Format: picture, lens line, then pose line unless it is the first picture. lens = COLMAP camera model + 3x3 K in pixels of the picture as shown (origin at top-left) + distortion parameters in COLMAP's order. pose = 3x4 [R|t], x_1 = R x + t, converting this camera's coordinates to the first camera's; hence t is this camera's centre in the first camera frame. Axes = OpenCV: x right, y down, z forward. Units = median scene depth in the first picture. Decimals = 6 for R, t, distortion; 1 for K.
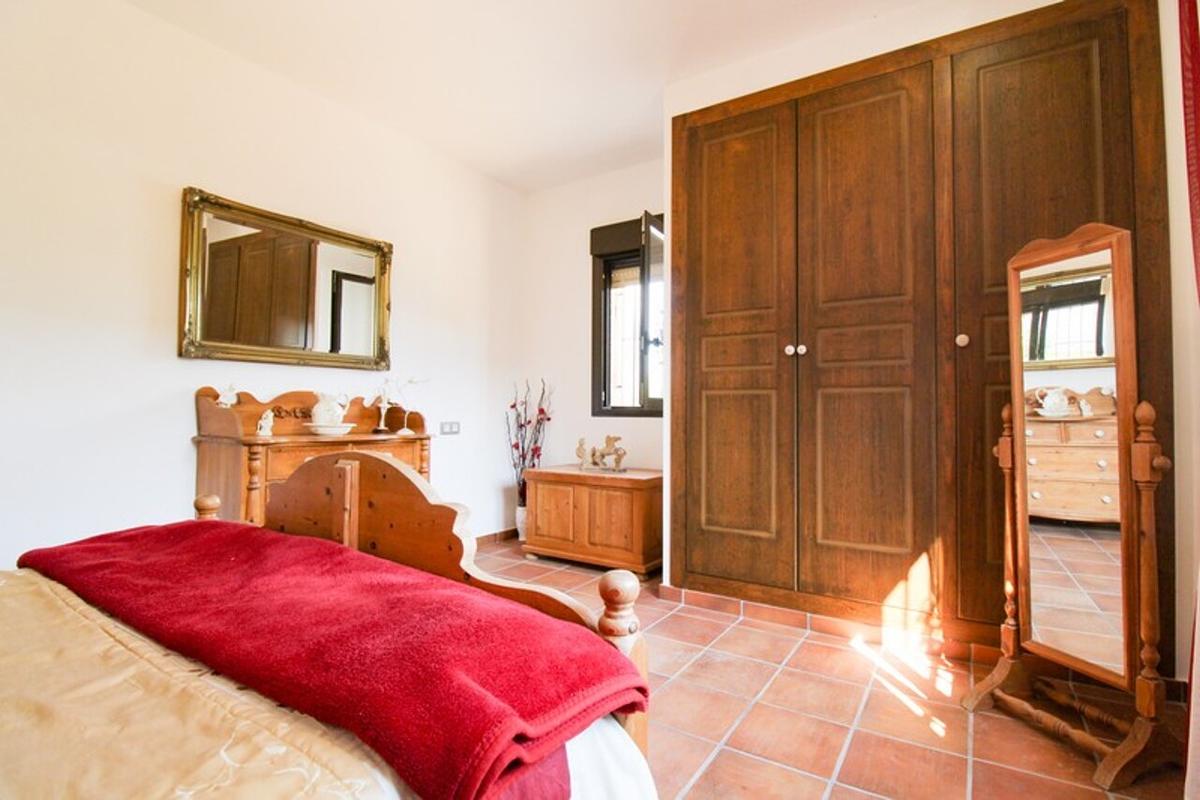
lens RADIAL K [[568.2, 0, 604.5], [0, 568.2, 397.6], [0, 0, 1]] dist [-0.008040, -0.003983]
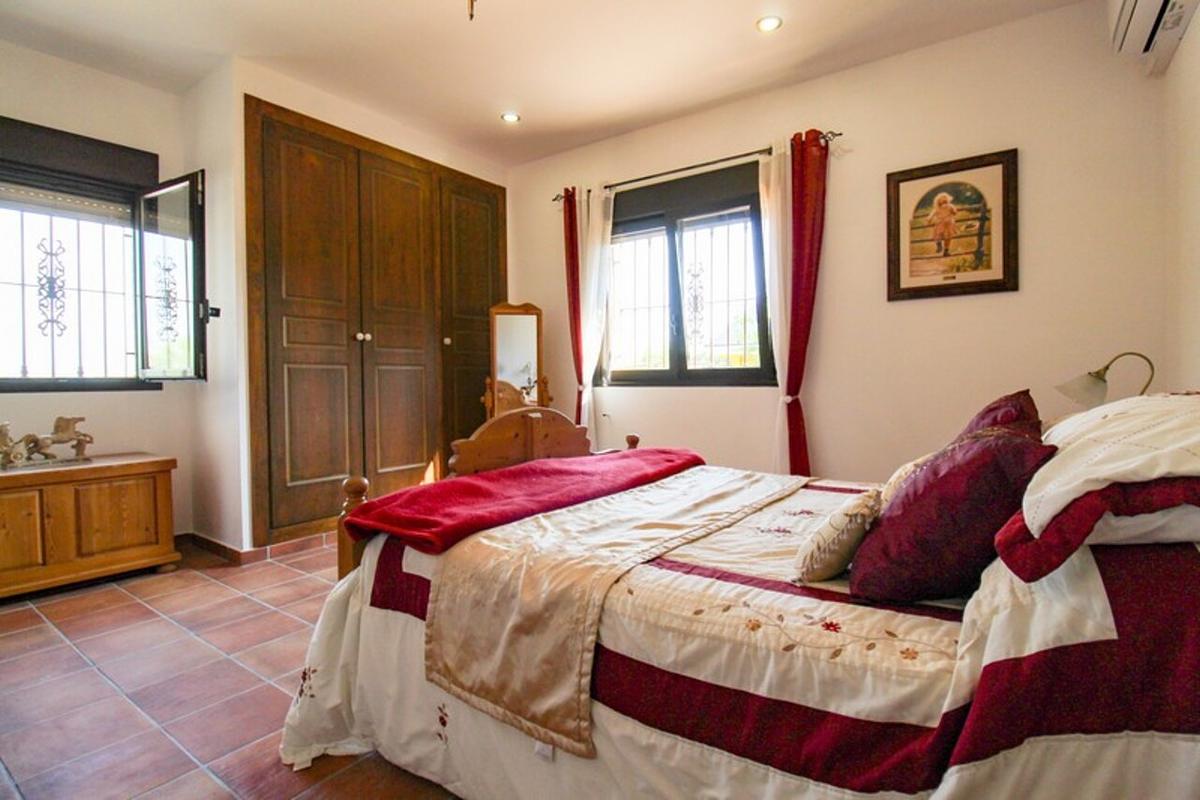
lens RADIAL K [[568.2, 0, 605.0], [0, 568.2, 396.8], [0, 0, 1]] dist [-0.008040, -0.003983]
pose [[0.059171, -0.038538, 0.997504, -0.936128], [-0.017240, 0.999066, 0.039621, -0.003391], [-0.998099, -0.019542, 0.058452, 0.309644]]
